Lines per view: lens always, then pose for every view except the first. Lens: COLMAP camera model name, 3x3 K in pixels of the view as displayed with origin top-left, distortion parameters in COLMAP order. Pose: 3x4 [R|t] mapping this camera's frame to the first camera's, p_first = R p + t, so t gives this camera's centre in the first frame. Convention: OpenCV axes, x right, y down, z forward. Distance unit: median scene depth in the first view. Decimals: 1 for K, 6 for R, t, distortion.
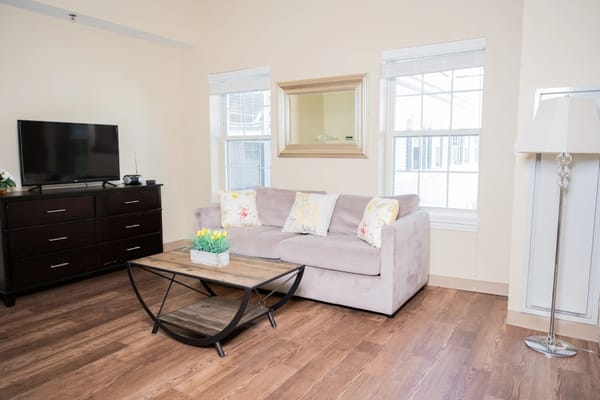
lens RADIAL K [[413.8, 0, 301.4], [0, 413.8, 200.9], [0, 0, 1]] dist [-0.028213, 0.005602]
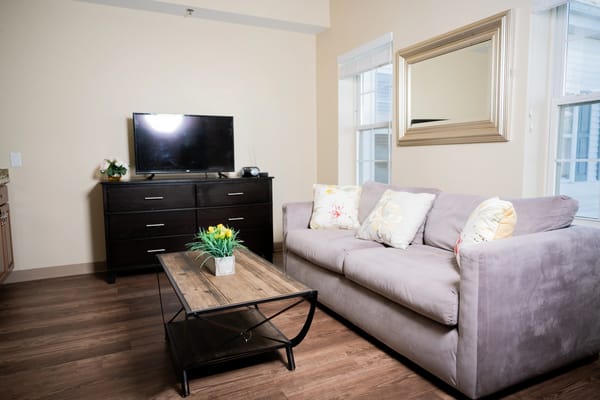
lens RADIAL K [[395.9, 0, 298.5], [0, 395.9, 198.3], [0, 0, 1]] dist [-0.009326, -0.003310]
pose [[0.854840, 0.044188, -0.517006, 0.207166], [-0.050105, 0.998741, 0.002517, 0.004235], [0.516467, 0.023753, 0.855978, 0.293871]]
